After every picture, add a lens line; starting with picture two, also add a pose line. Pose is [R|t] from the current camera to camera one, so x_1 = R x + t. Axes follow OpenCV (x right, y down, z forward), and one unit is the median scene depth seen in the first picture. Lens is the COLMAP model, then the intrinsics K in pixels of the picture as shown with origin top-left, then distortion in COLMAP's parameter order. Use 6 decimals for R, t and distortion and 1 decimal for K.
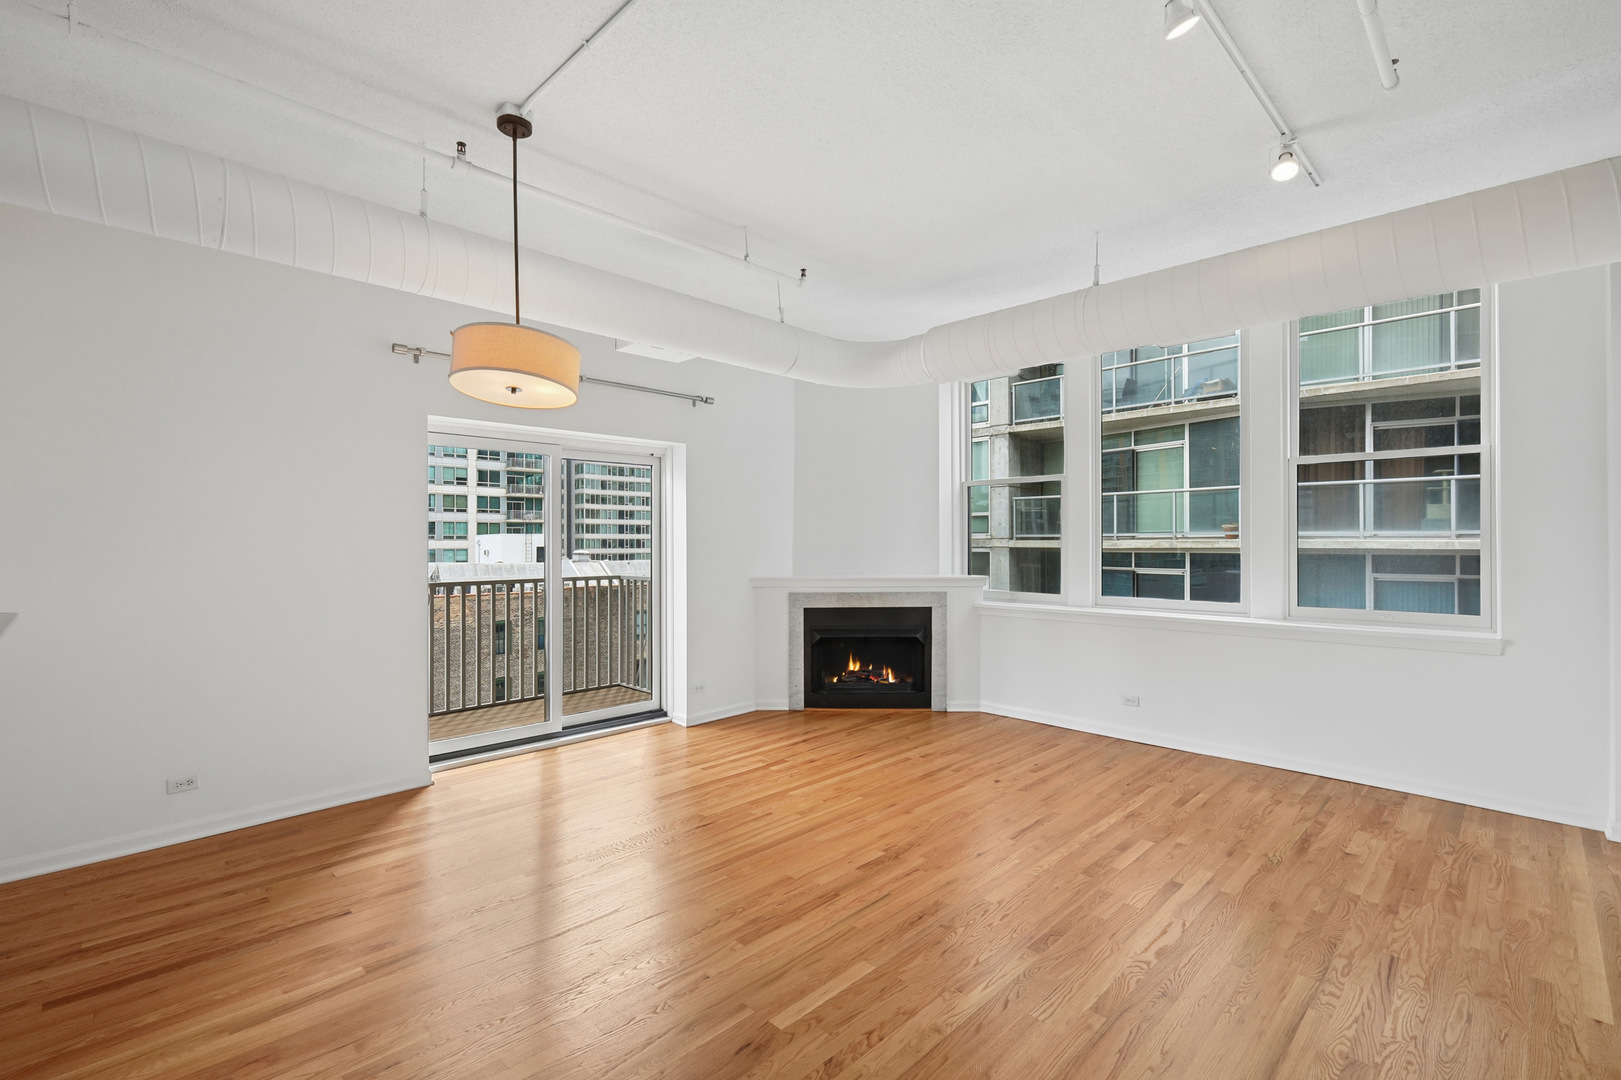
lens RADIAL K [[727.2, 0, 816.2], [0, 727.2, 533.1], [0, 0, 1]] dist [0.001004, -0.000417]
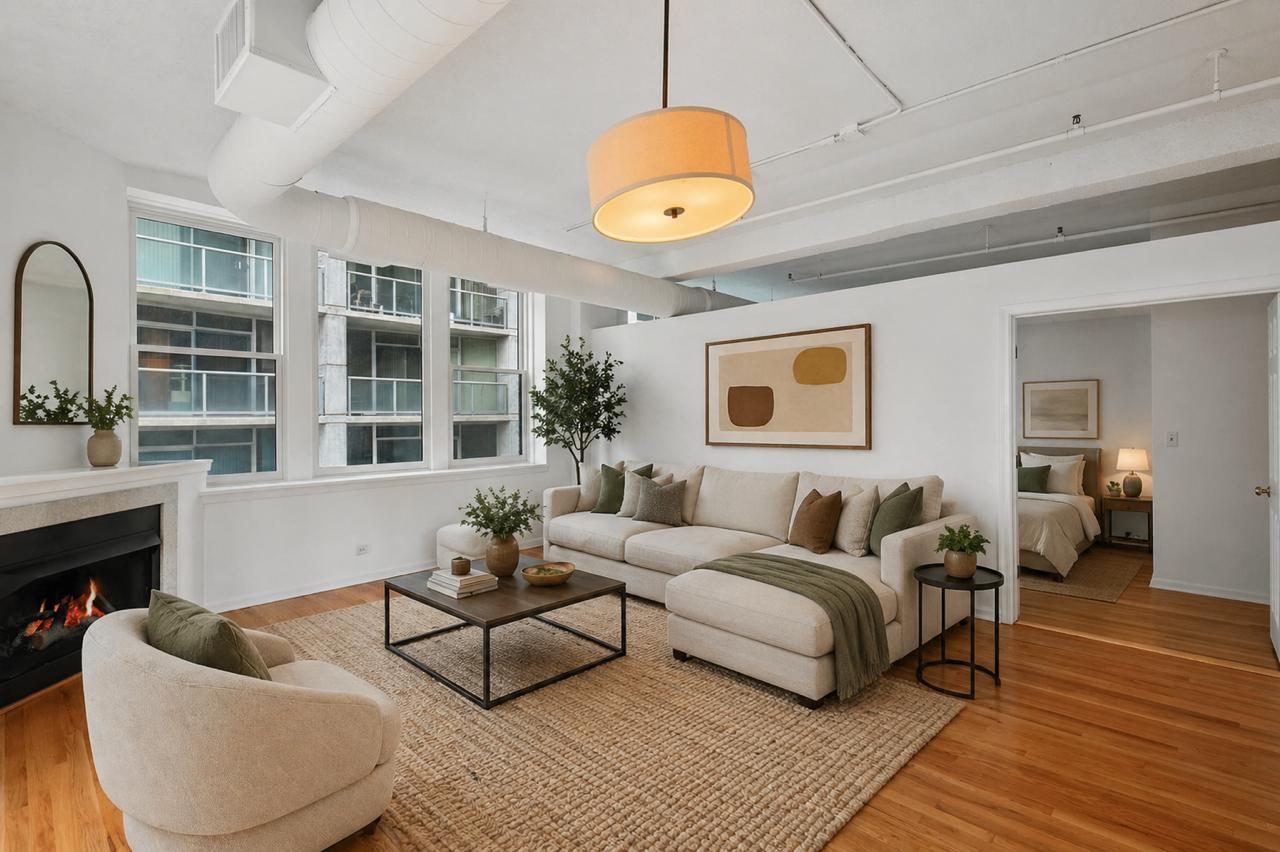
lens RADIAL K [[574.2, 0, 632.2], [0, 574.2, 414.6], [0, 0, 1]] dist [0.001004, -0.000417]
pose [[-0.027318, 0.003766, 0.999620, -0.863380], [-0.004891, 0.999980, -0.003901, 0.009897], [-0.999615, -0.004995, -0.027299, 0.931453]]
